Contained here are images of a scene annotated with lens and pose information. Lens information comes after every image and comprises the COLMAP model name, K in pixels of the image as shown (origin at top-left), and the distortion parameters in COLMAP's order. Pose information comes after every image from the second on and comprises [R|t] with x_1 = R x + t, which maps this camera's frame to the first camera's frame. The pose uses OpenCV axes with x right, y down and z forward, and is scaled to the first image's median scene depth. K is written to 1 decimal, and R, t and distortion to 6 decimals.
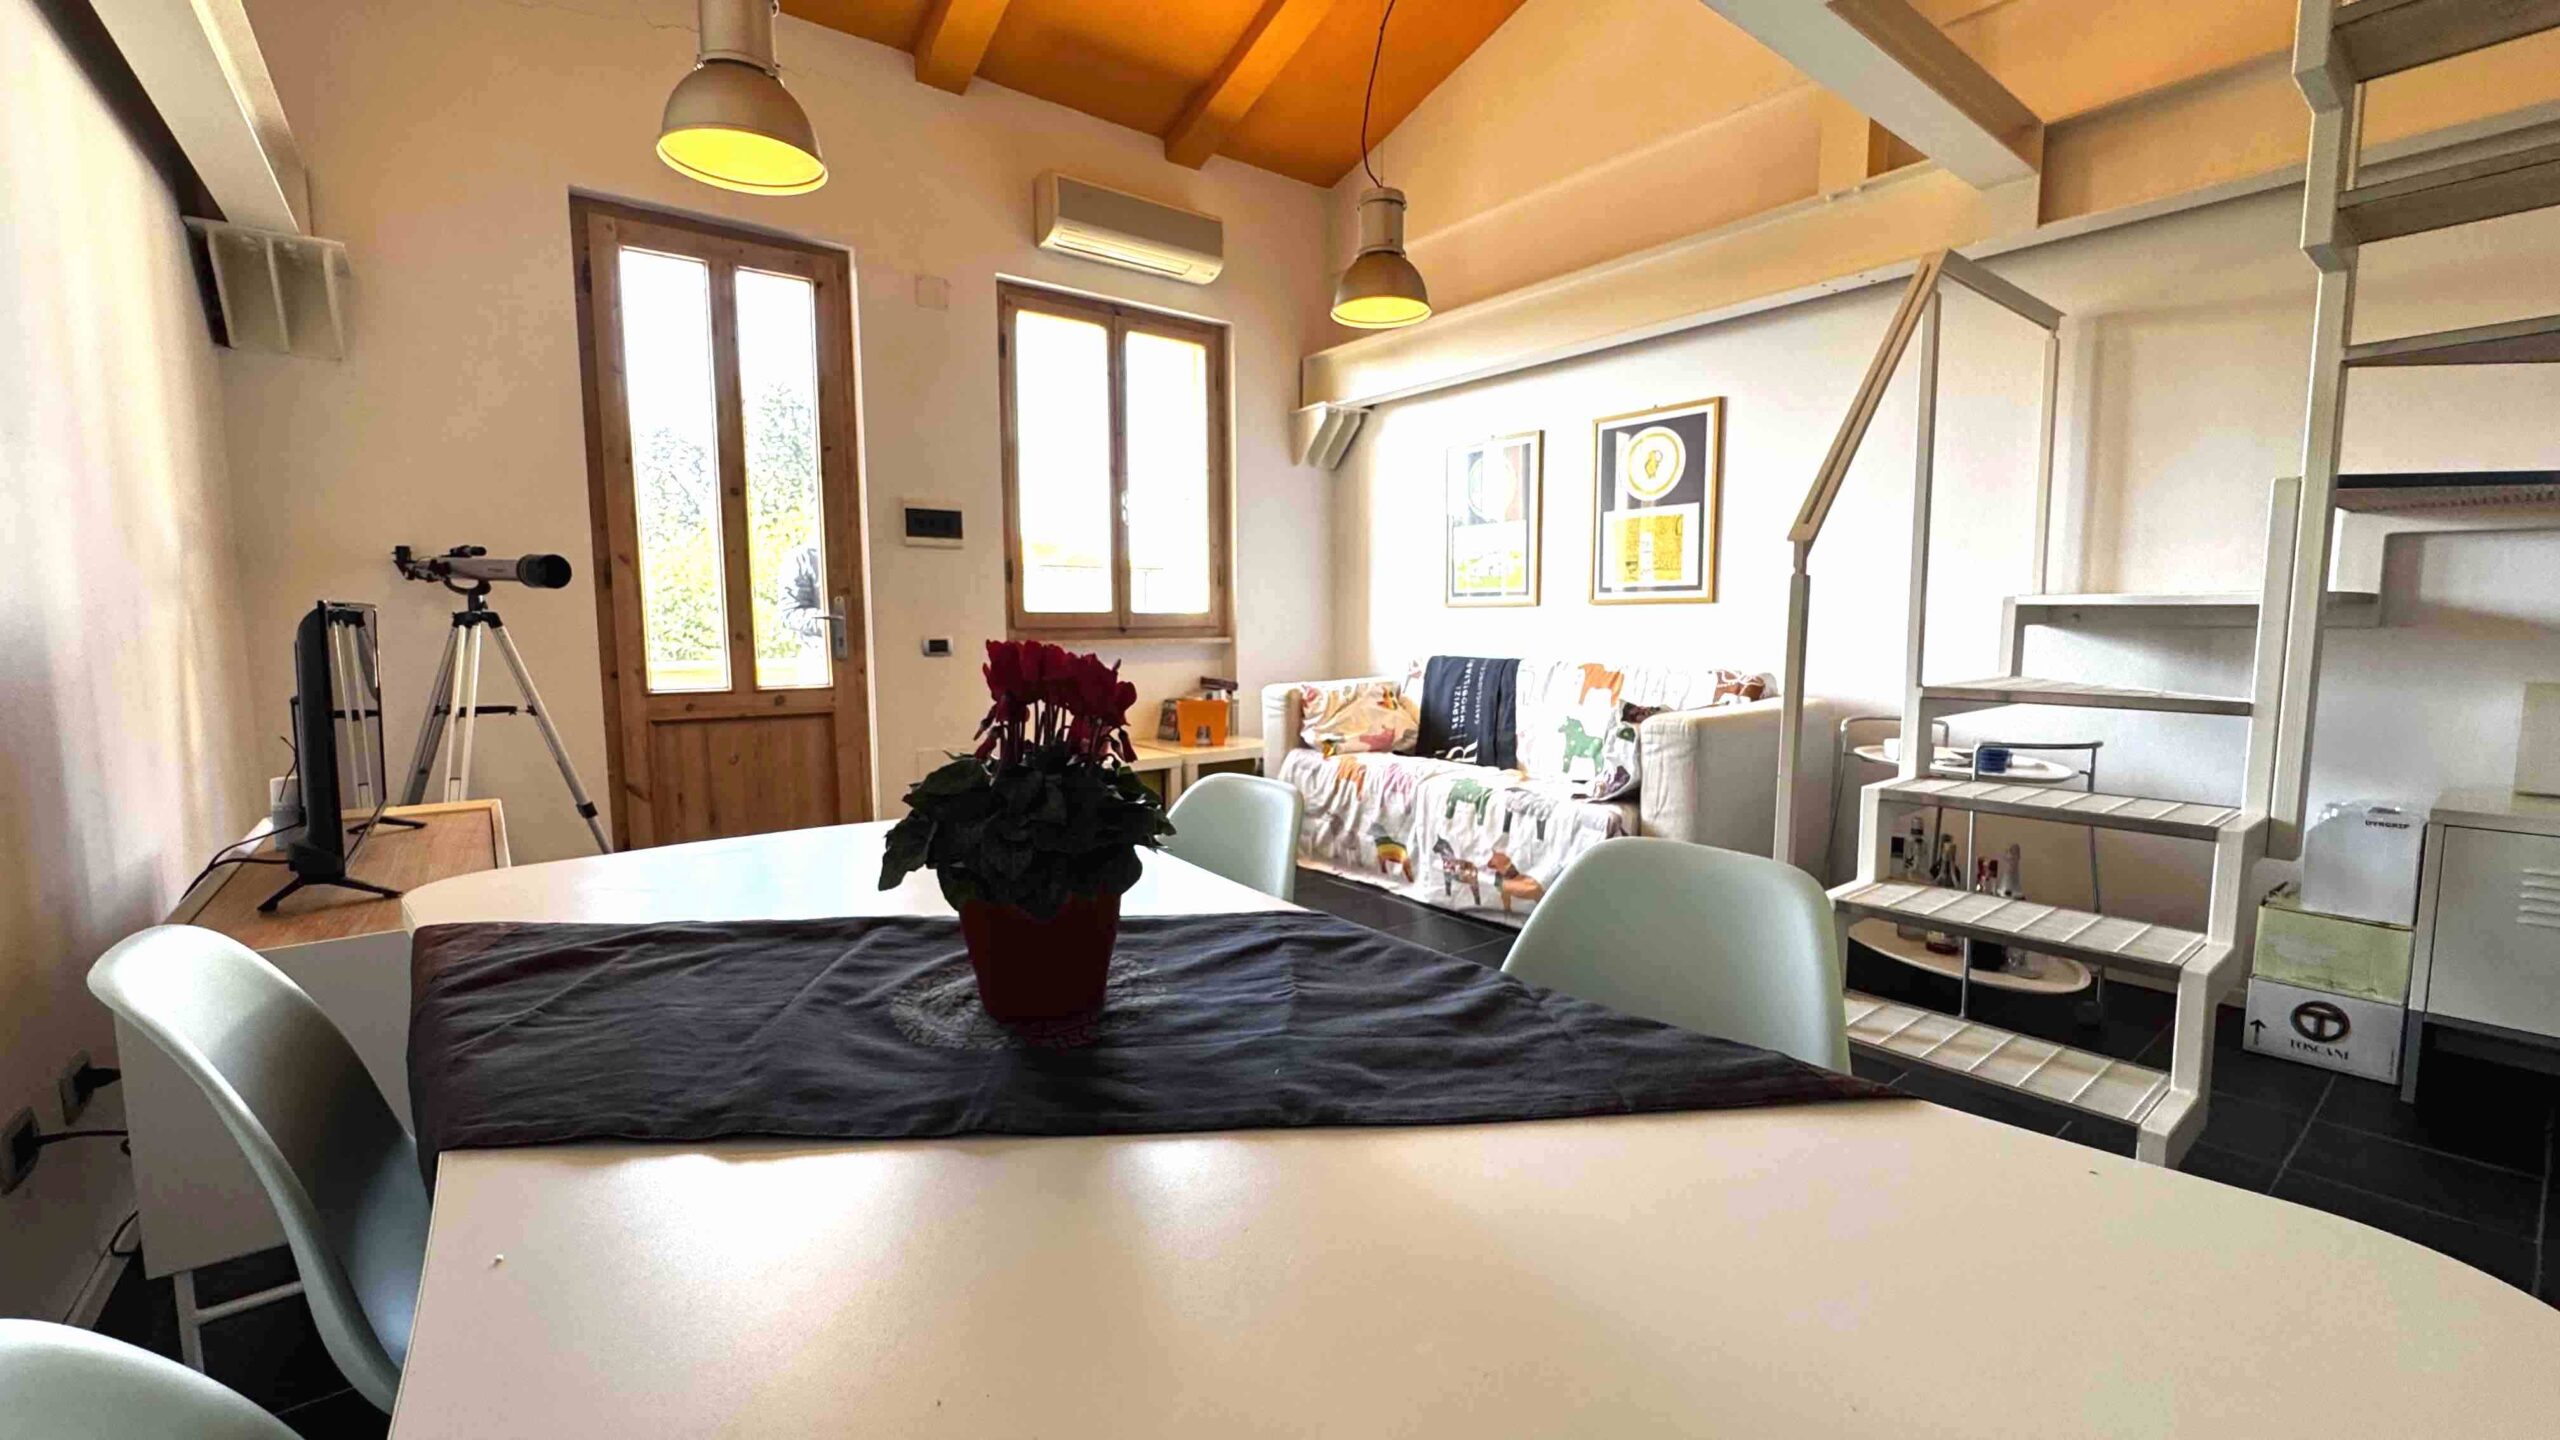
lens RADIAL K [[1023.5, 0, 1280.0], [0, 1023.5, 720.0], [0, 0, 1]] dist [-0.003220, 0.000524]
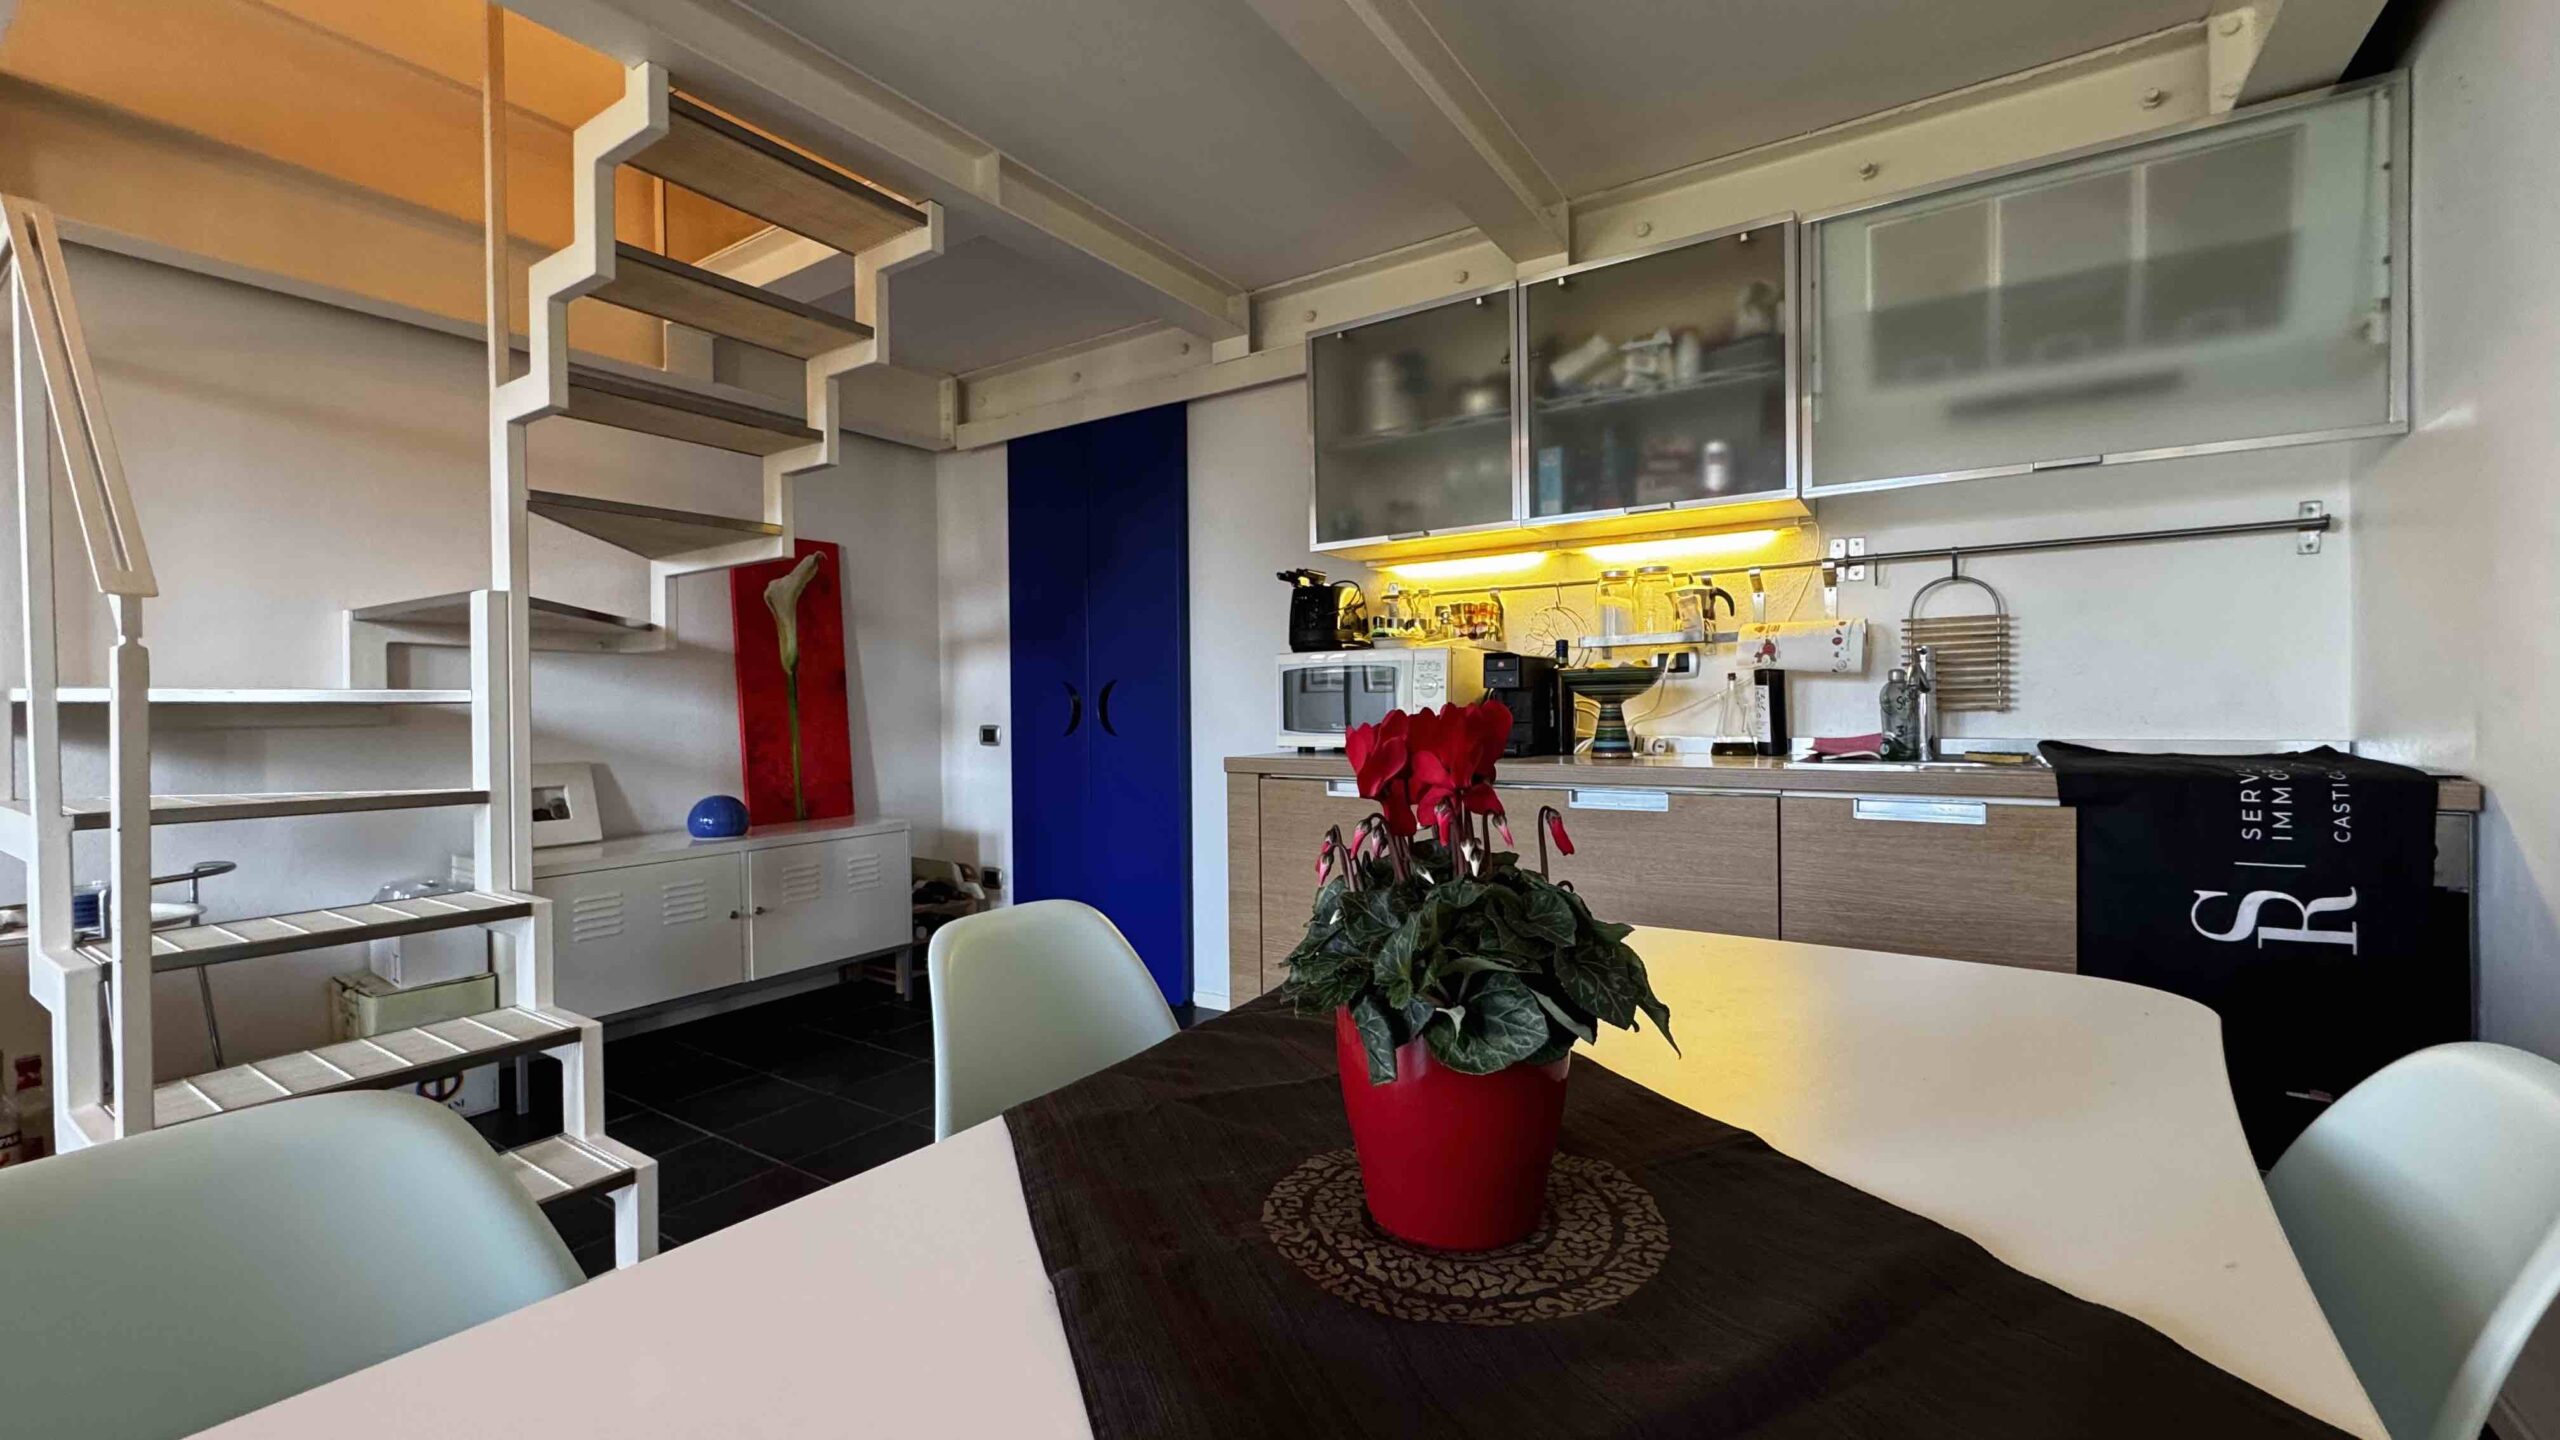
lens RADIAL K [[1022.0, 0, 1280.0], [0, 1022.0, 720.0], [0, 0, 1]] dist [-0.002935, 0.000258]
pose [[-0.319103, -0.003006, 0.947715, -0.178971], [0.106990, 0.993488, 0.039175, -0.022287], [-0.941662, 0.113897, -0.316703, 0.266343]]
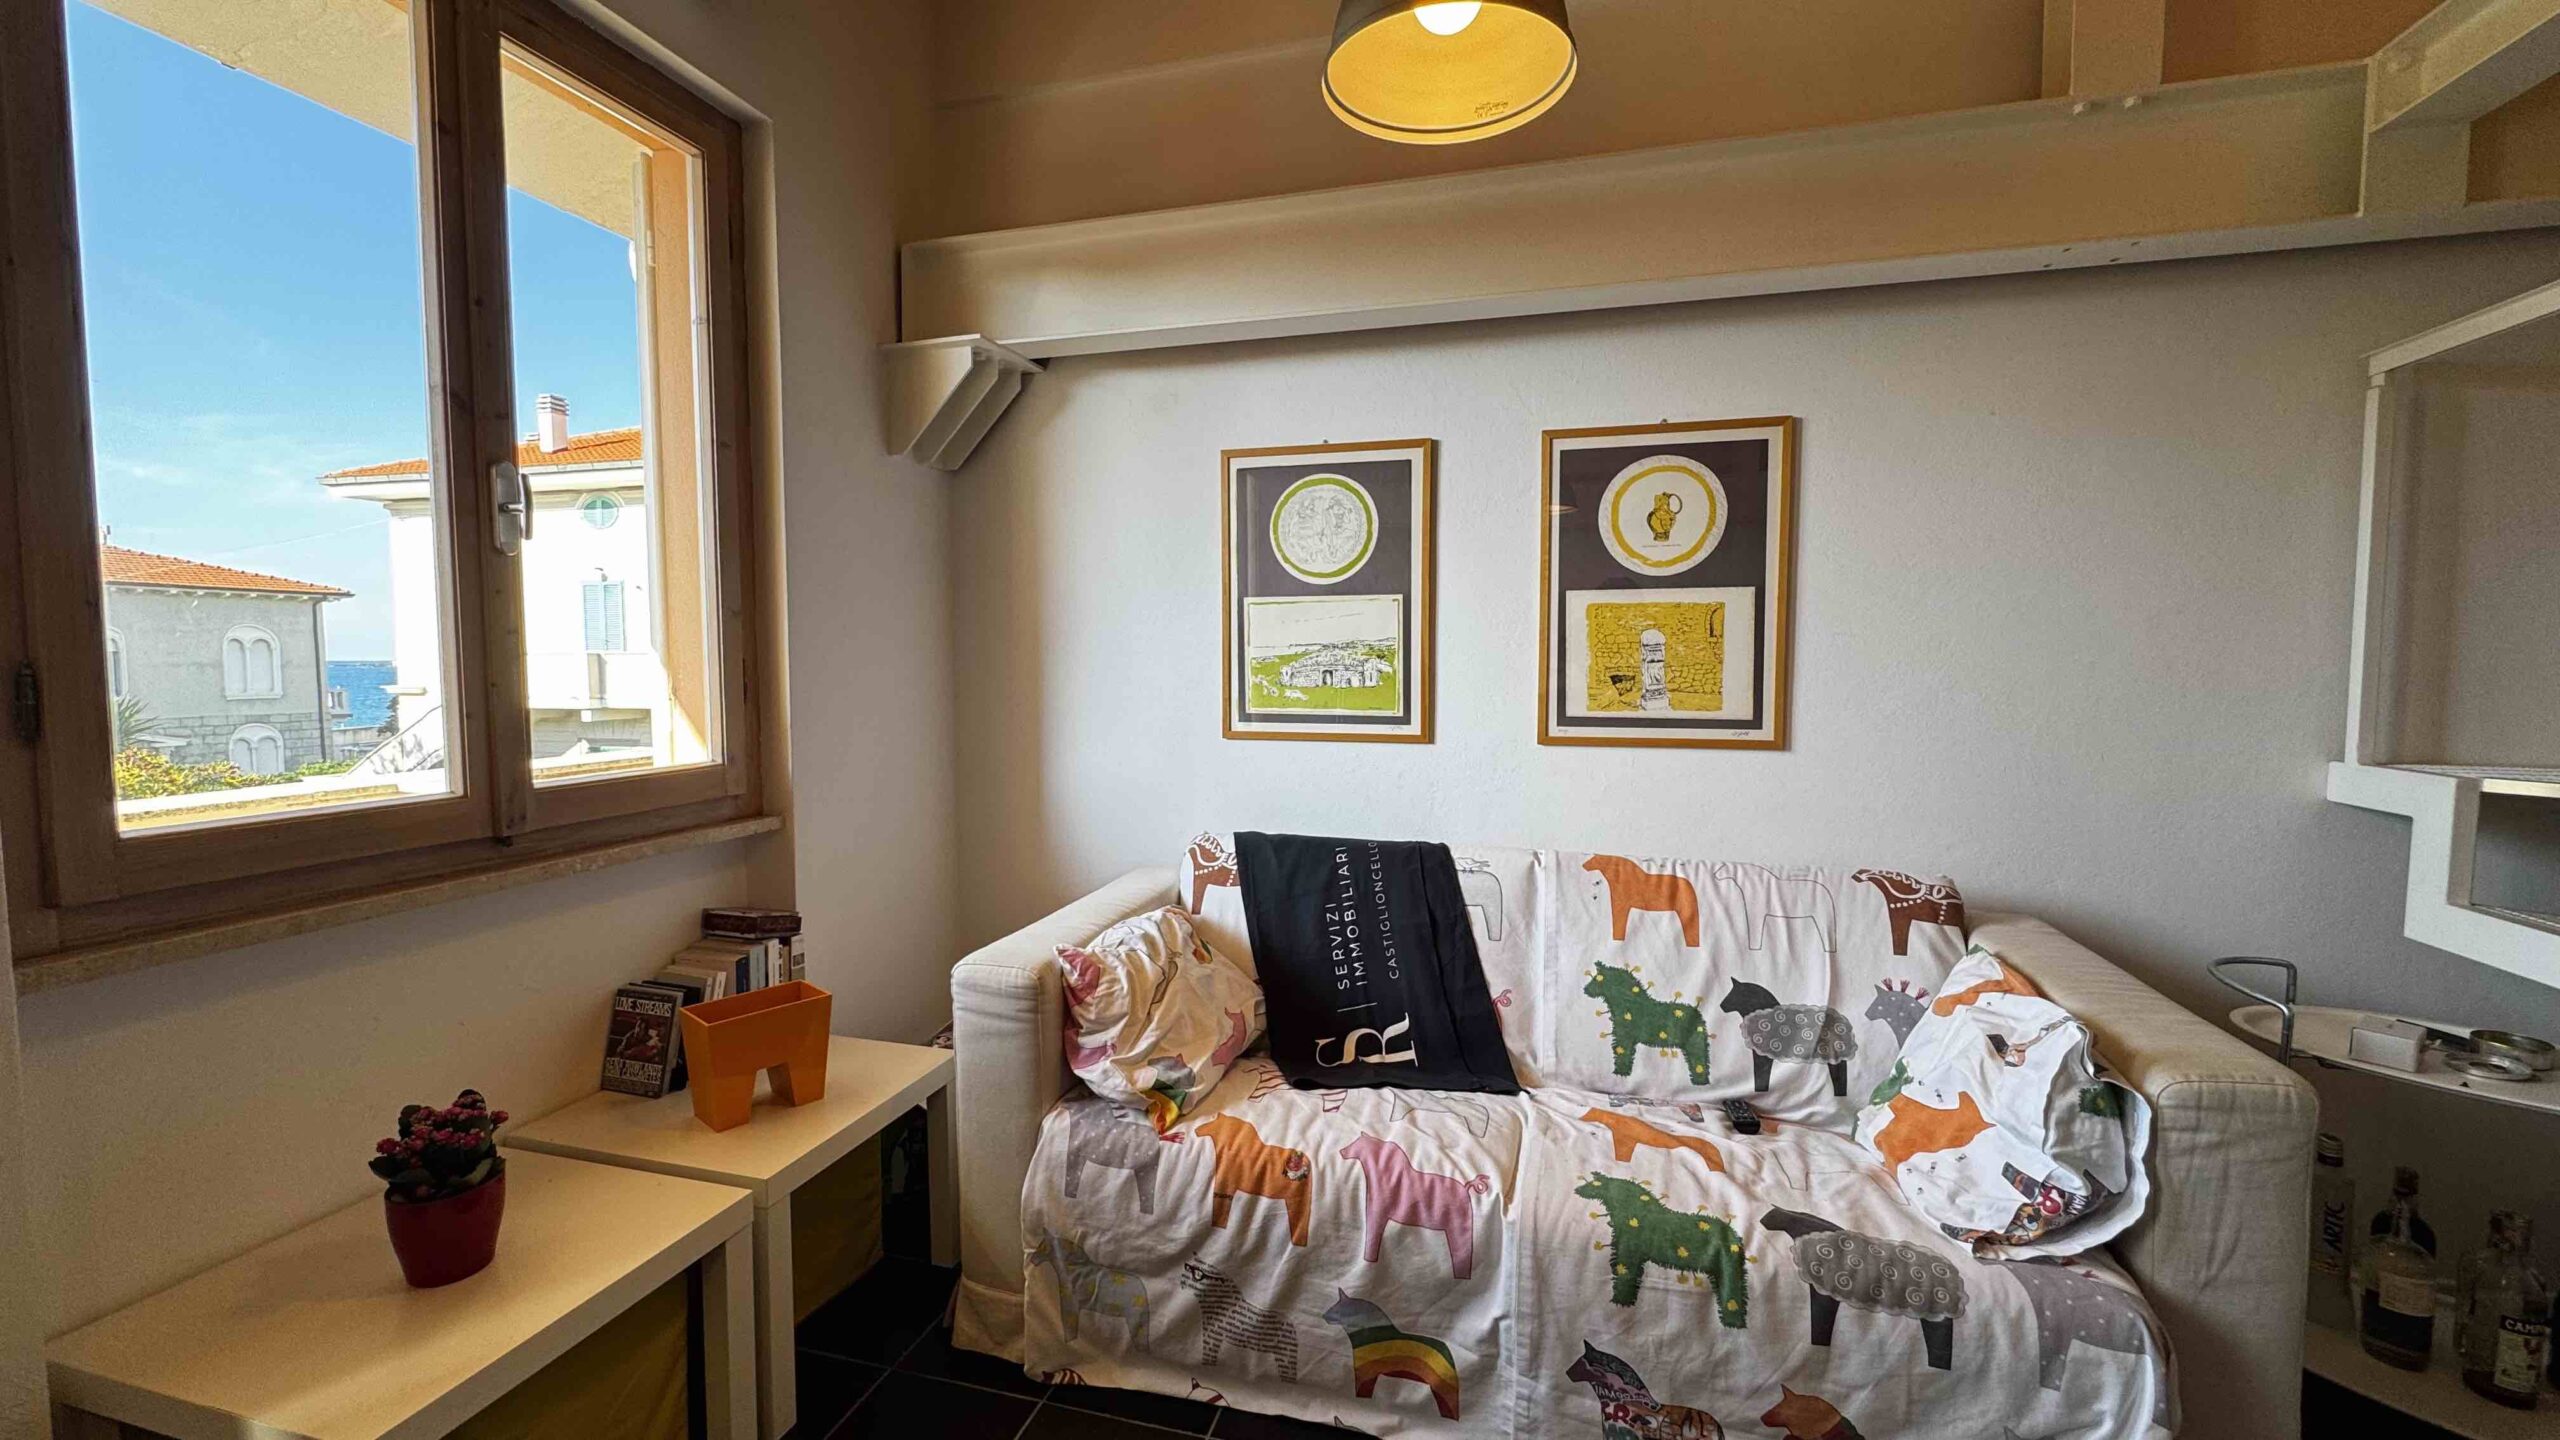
lens RADIAL K [[1022.0, 0, 1280.0], [0, 1022.0, 720.0], [0, 0, 1]] dist [-0.002935, 0.000258]
pose [[0.806816, -0.032911, 0.589886, -0.171271], [0.056029, 0.998210, -0.020941, -0.129636], [-0.588140, 0.049946, 0.807215, 0.646179]]
